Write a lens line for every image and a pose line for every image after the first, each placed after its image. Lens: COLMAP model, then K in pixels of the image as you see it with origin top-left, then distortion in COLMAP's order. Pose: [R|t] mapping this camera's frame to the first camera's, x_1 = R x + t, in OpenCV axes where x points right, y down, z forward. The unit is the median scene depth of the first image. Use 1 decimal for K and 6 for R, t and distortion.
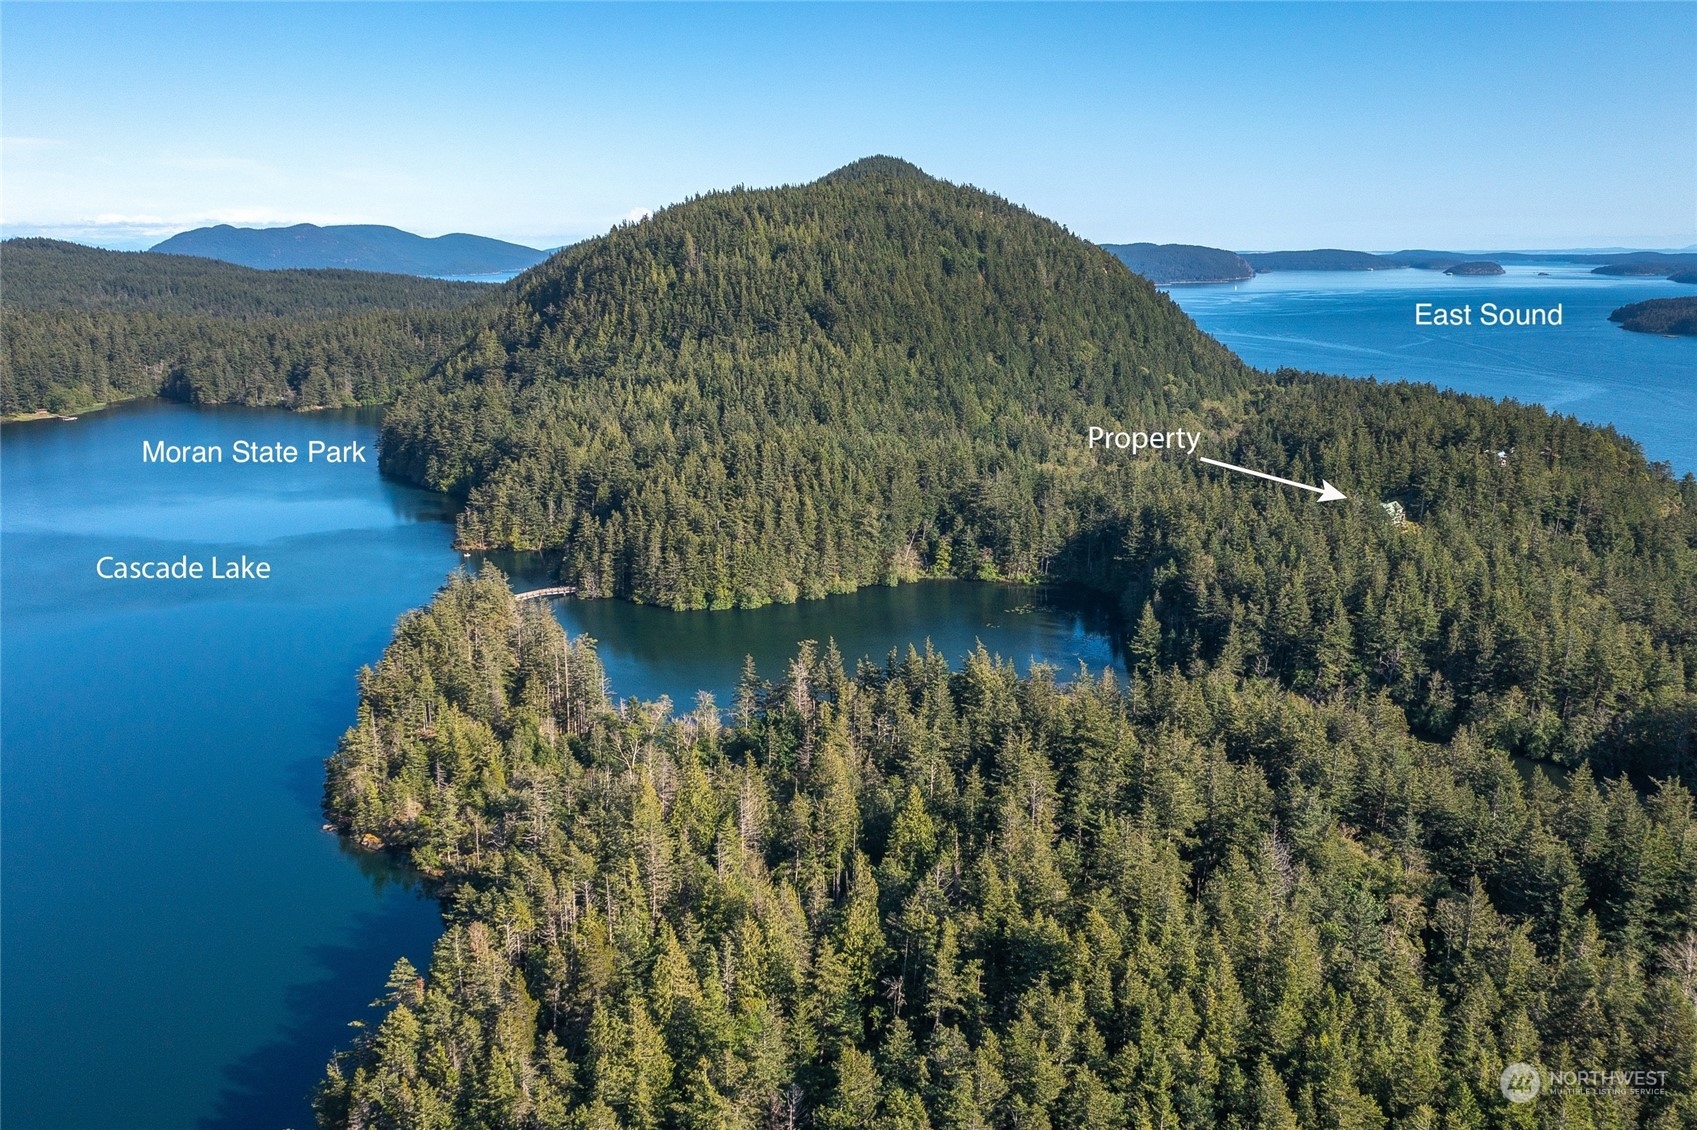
lens RADIAL K [[1340.6, 0, 847.8], [0, 1340.6, 565.2], [0, 0, 1]] dist [0.016329, 0.005750]
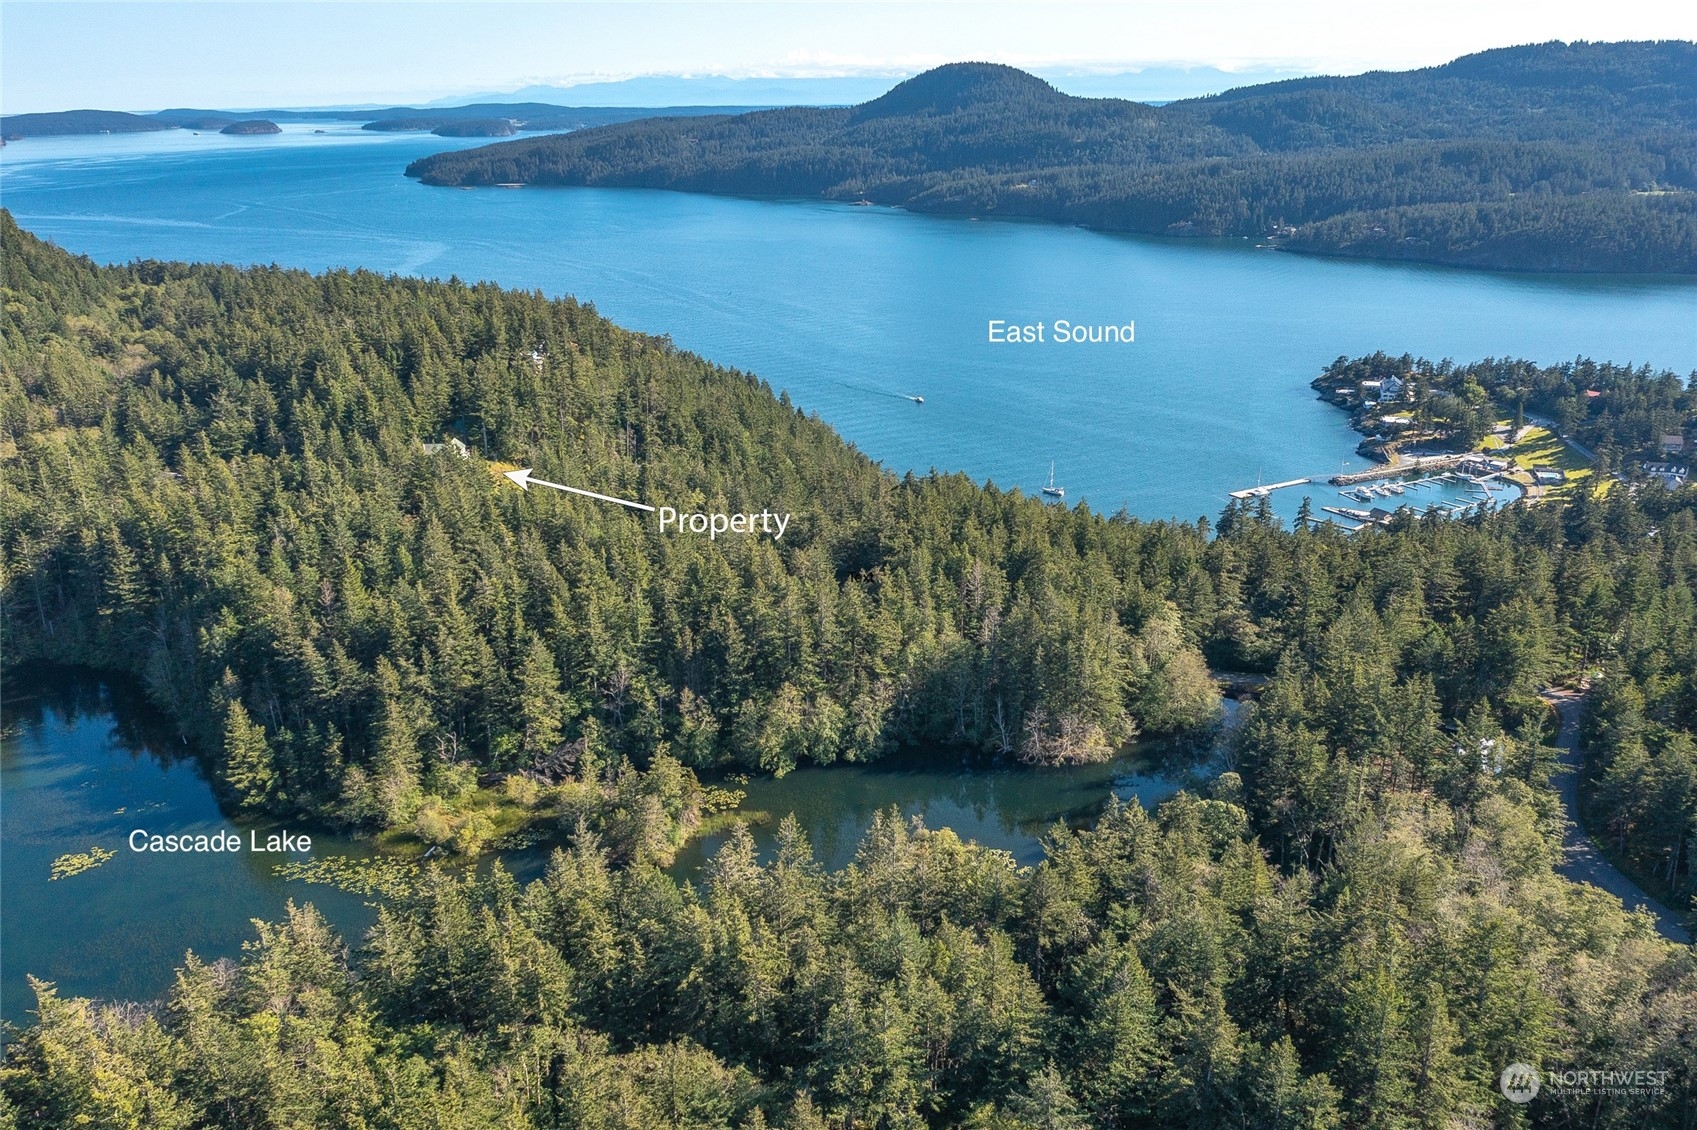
lens RADIAL K [[1340.6, 0, 849.4], [0, 1340.6, 566.1], [0, 0, 1]] dist [0.016329, 0.005750]
pose [[0.674069, -0.257211, 0.692440, 0.001922], [0.188607, 0.966276, 0.175325, -0.088057], [-0.714184, 0.012417, 0.699848, 0.366790]]
